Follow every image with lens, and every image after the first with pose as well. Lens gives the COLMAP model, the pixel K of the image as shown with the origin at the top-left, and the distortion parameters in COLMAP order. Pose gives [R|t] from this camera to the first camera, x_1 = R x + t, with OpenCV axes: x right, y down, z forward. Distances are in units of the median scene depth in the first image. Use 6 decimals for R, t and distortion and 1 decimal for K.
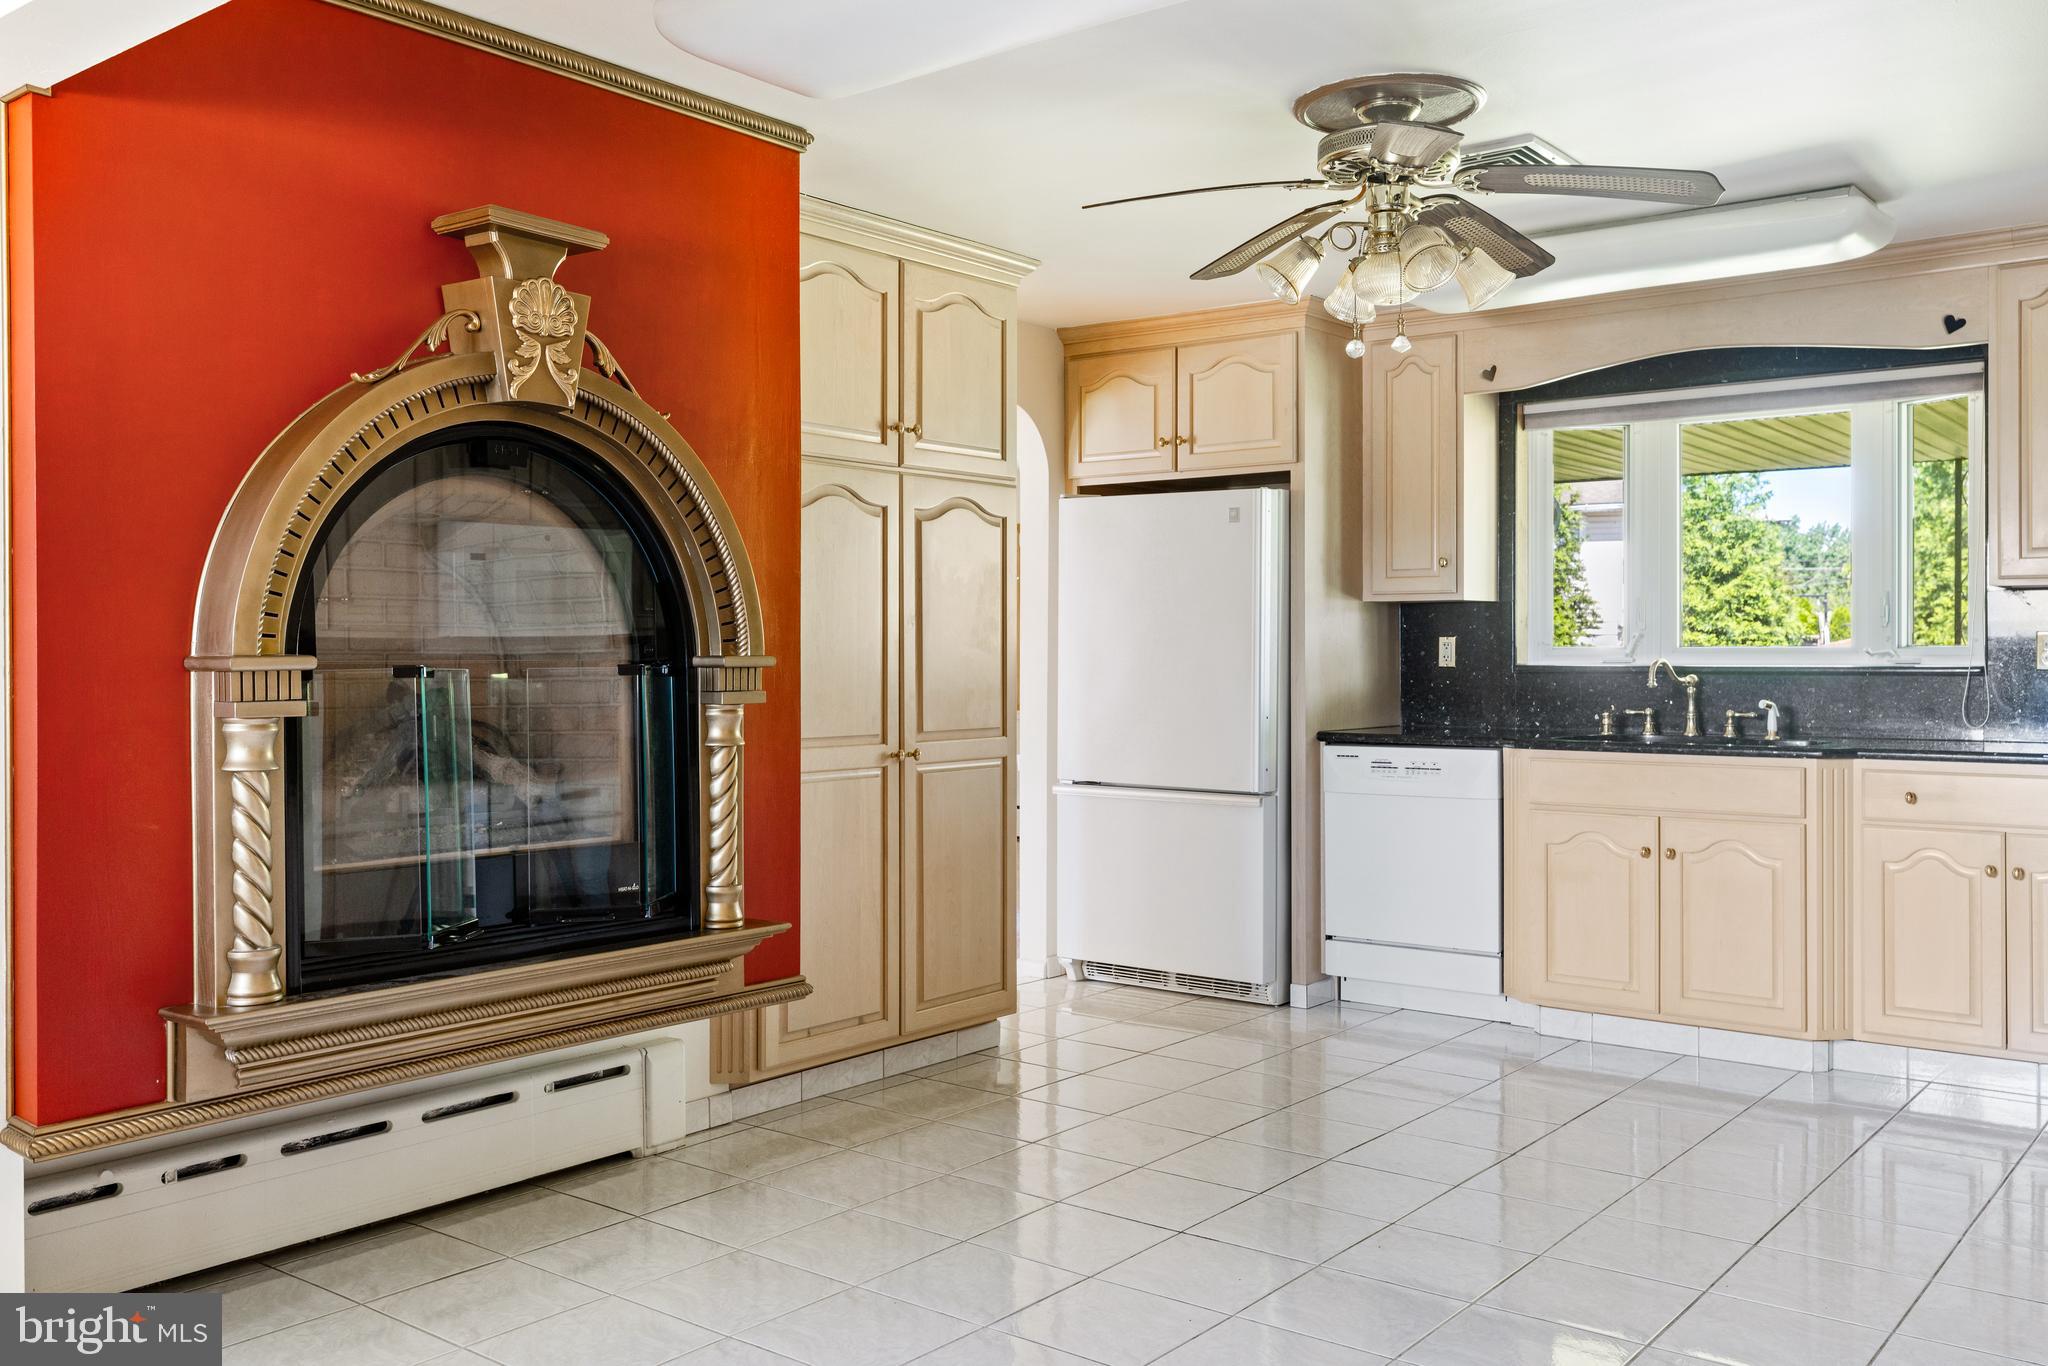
lens RADIAL K [[1751.5, 0, 1024.9], [0, 1751.5, 668.6], [0, 0, 1]] dist [0.009825, 0.001611]
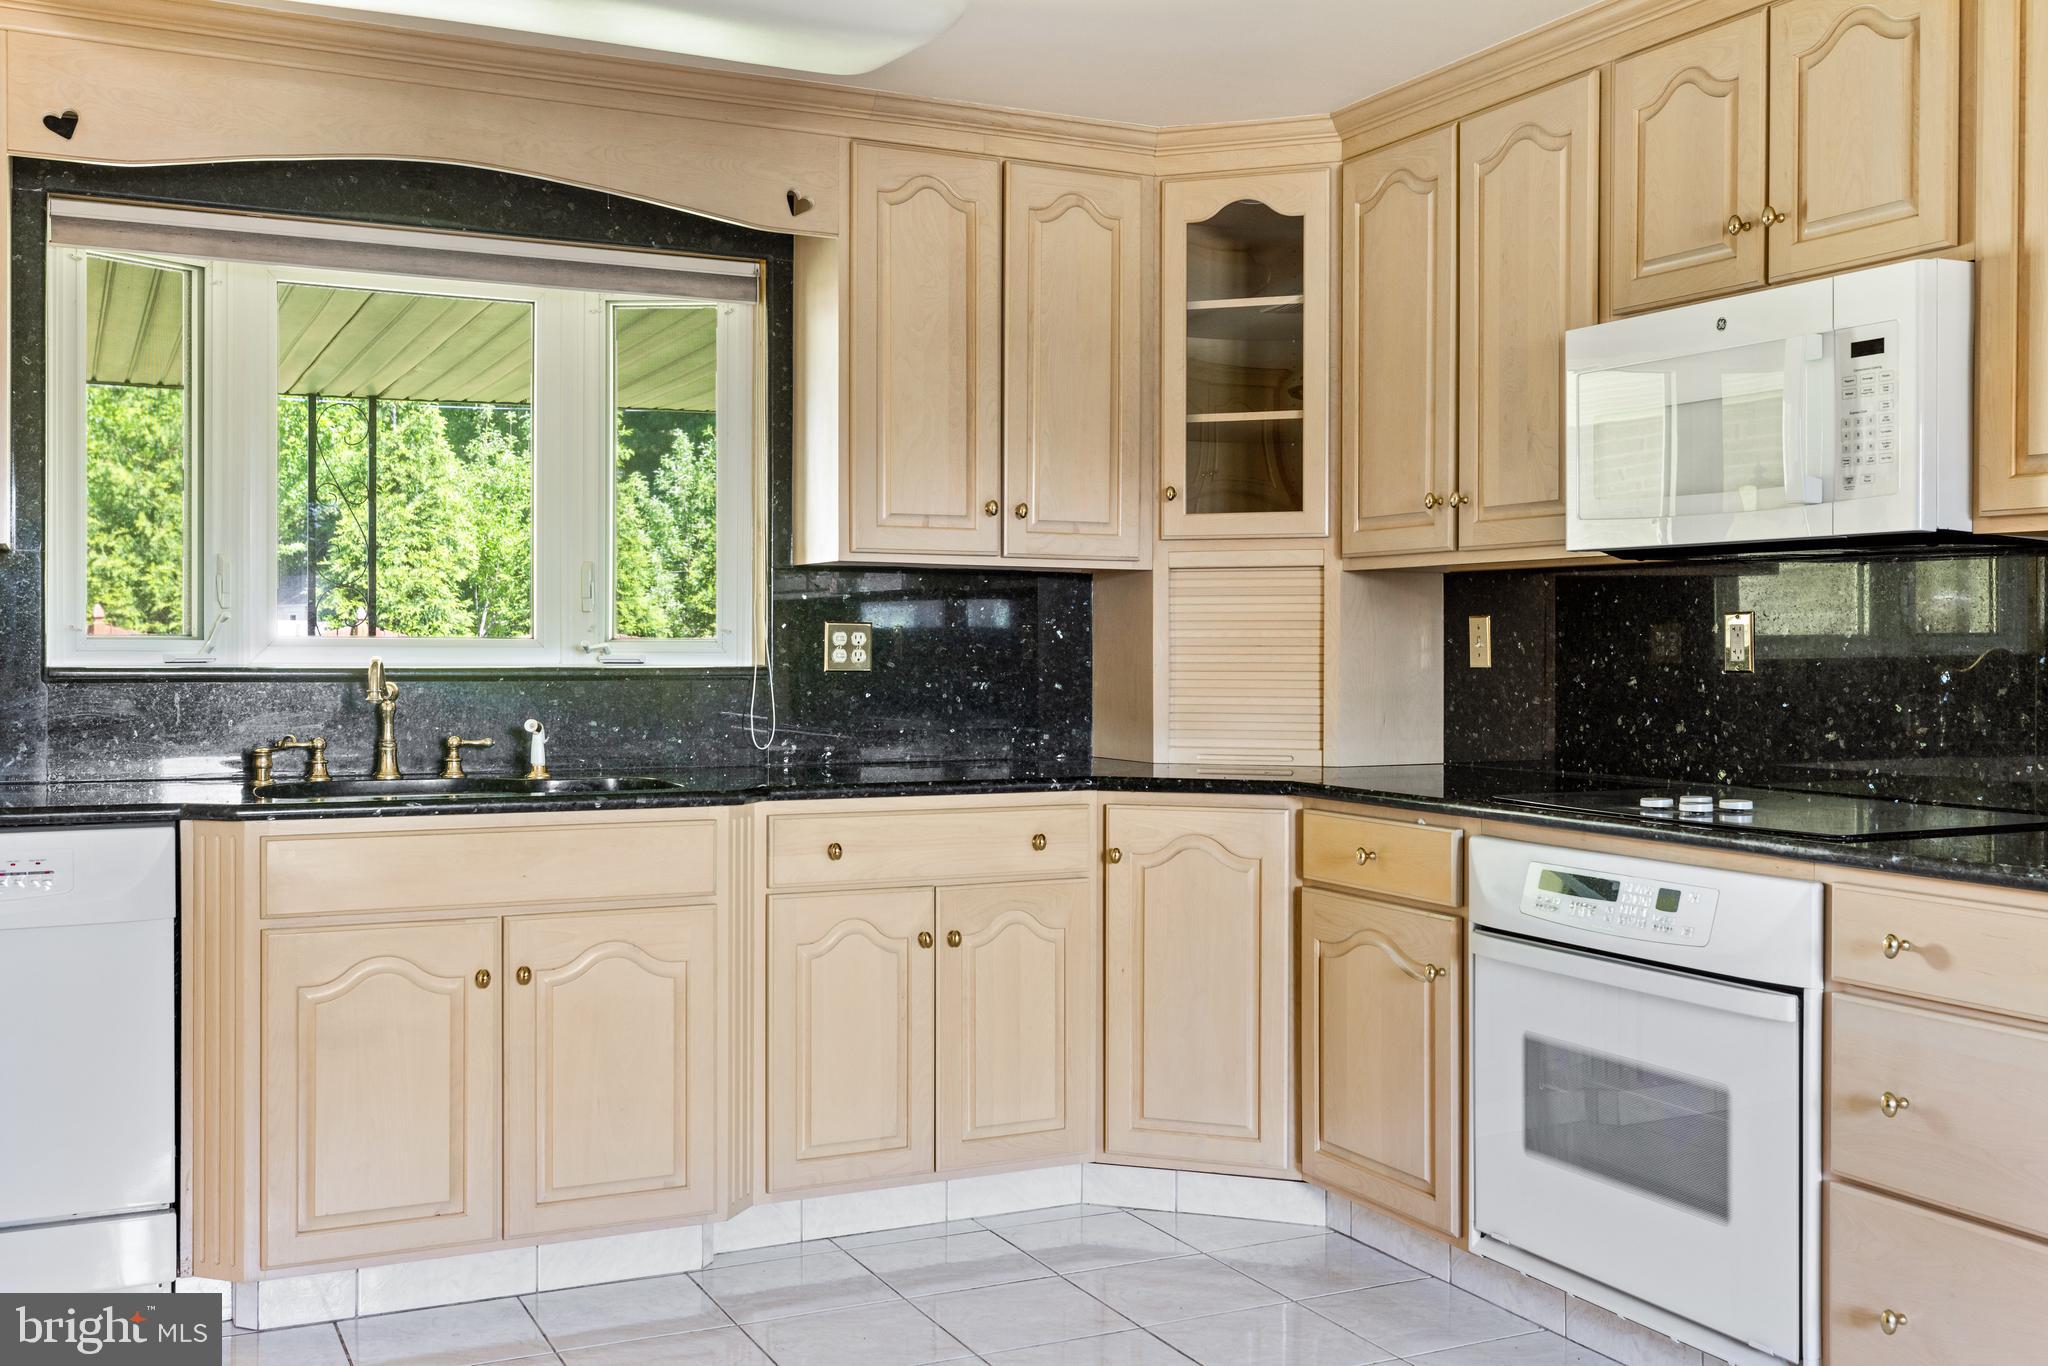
lens RADIAL K [[1967.5, 0, 1028.0], [0, 1967.5, 680.2], [0, 0, 1]] dist [-0.000719, 0.000000]
pose [[0.431283, -0.010768, 0.902152, -0.160455], [0.002508, 0.999939, 0.010736, -0.004041], [-0.902213, -0.002367, 0.431284, 0.500818]]
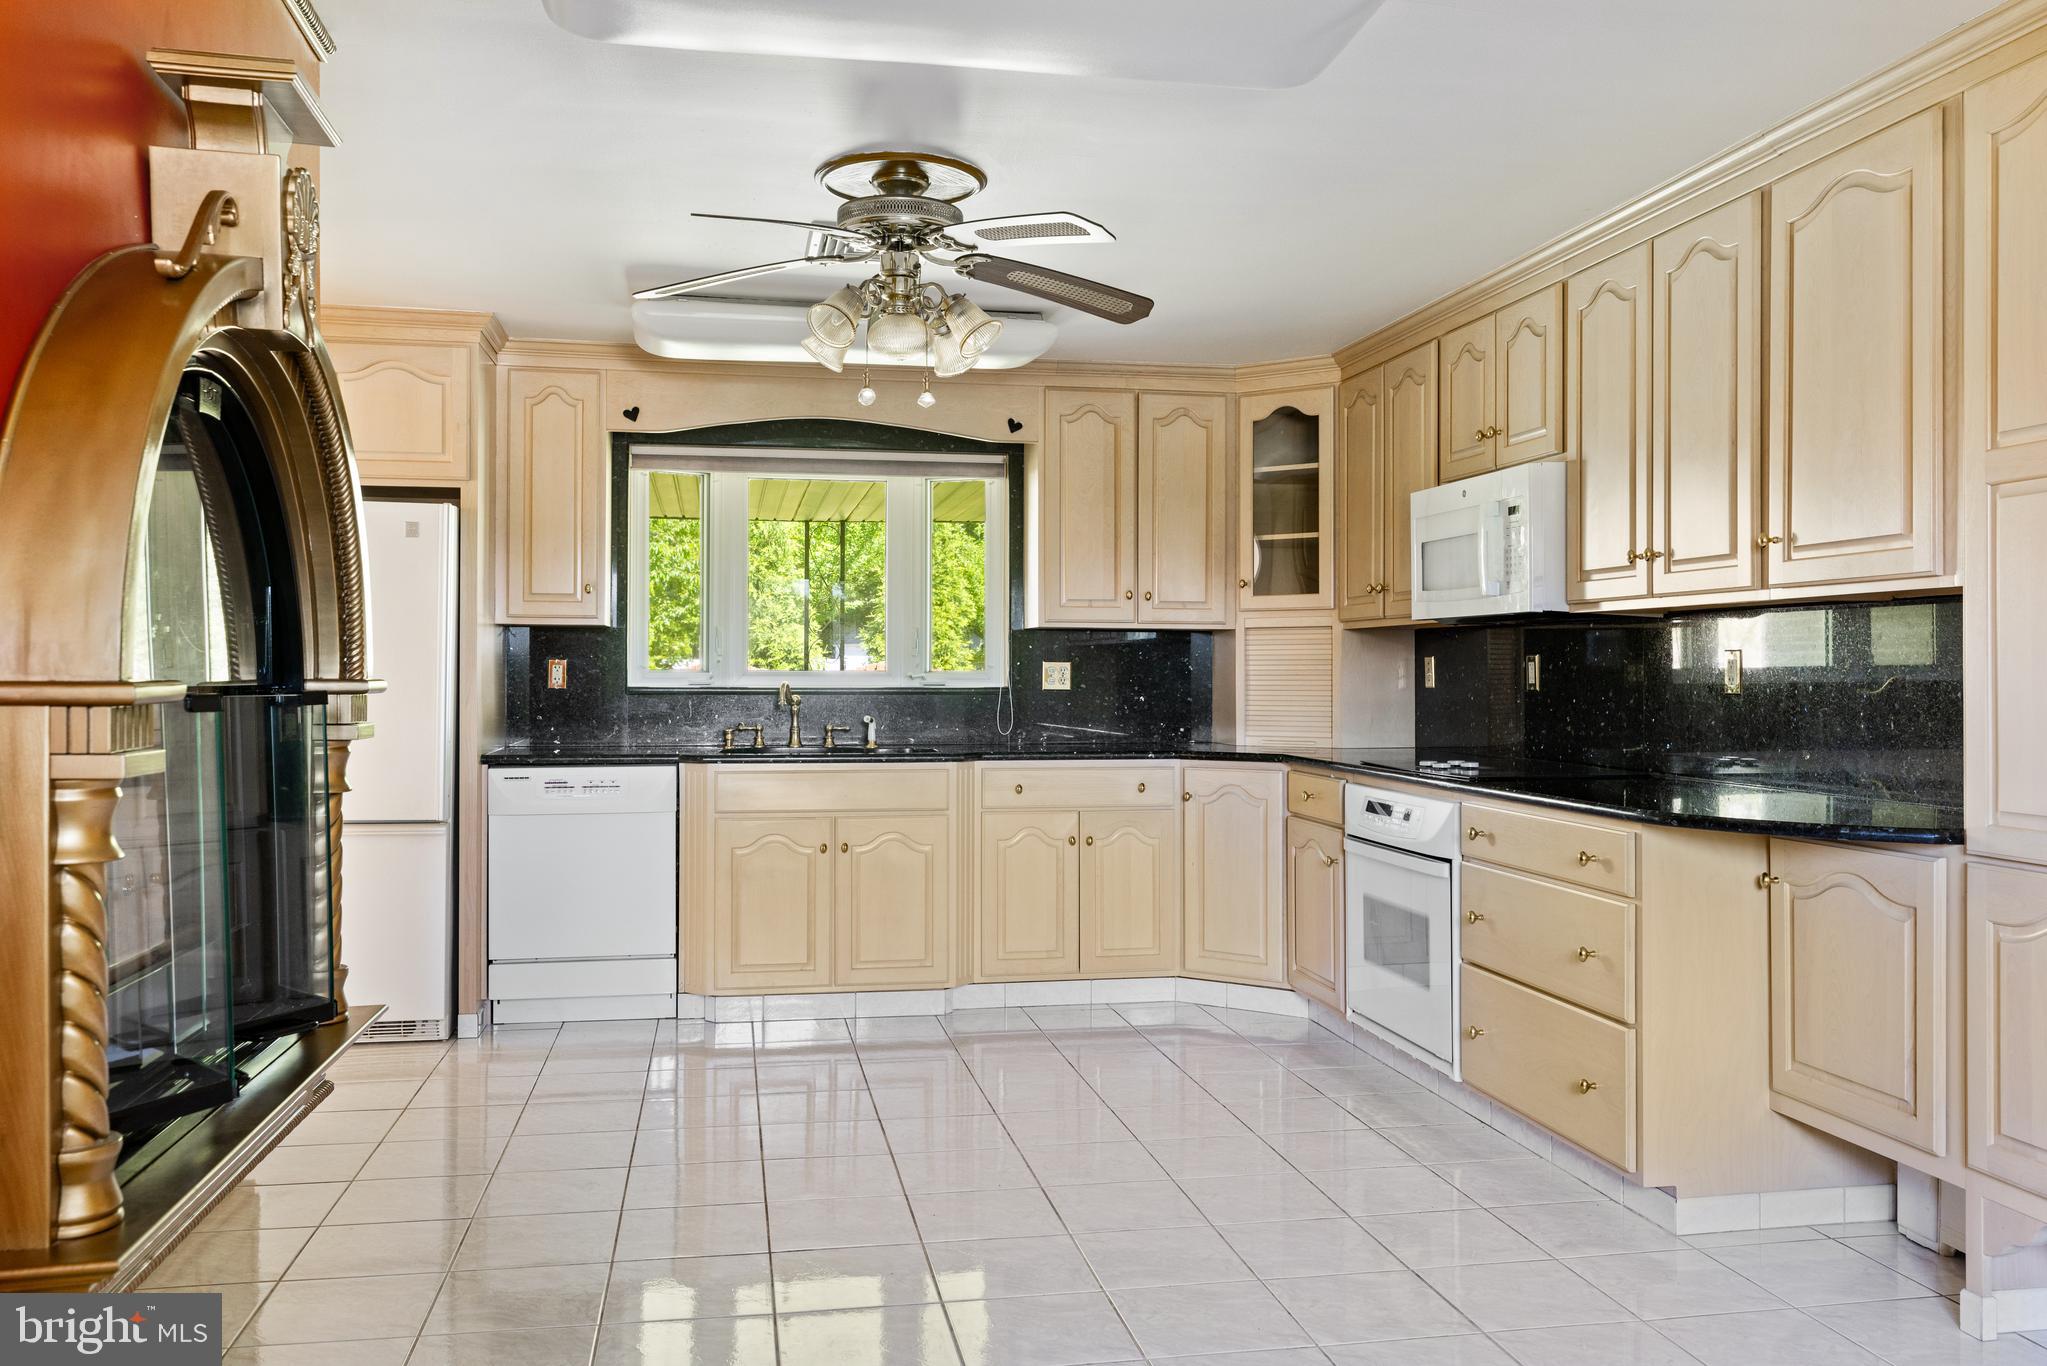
lens RADIAL K [[1614.6, 0, 1021.8], [0, 1614.6, 678.0], [0, 0, 1]] dist [-0.001091, 0.003401]
pose [[0.660651, 0.001877, 0.750691, -0.334344], [0.002077, 0.999988, -0.004329, -0.002732], [-0.750690, 0.004419, 0.660640, 0.181932]]
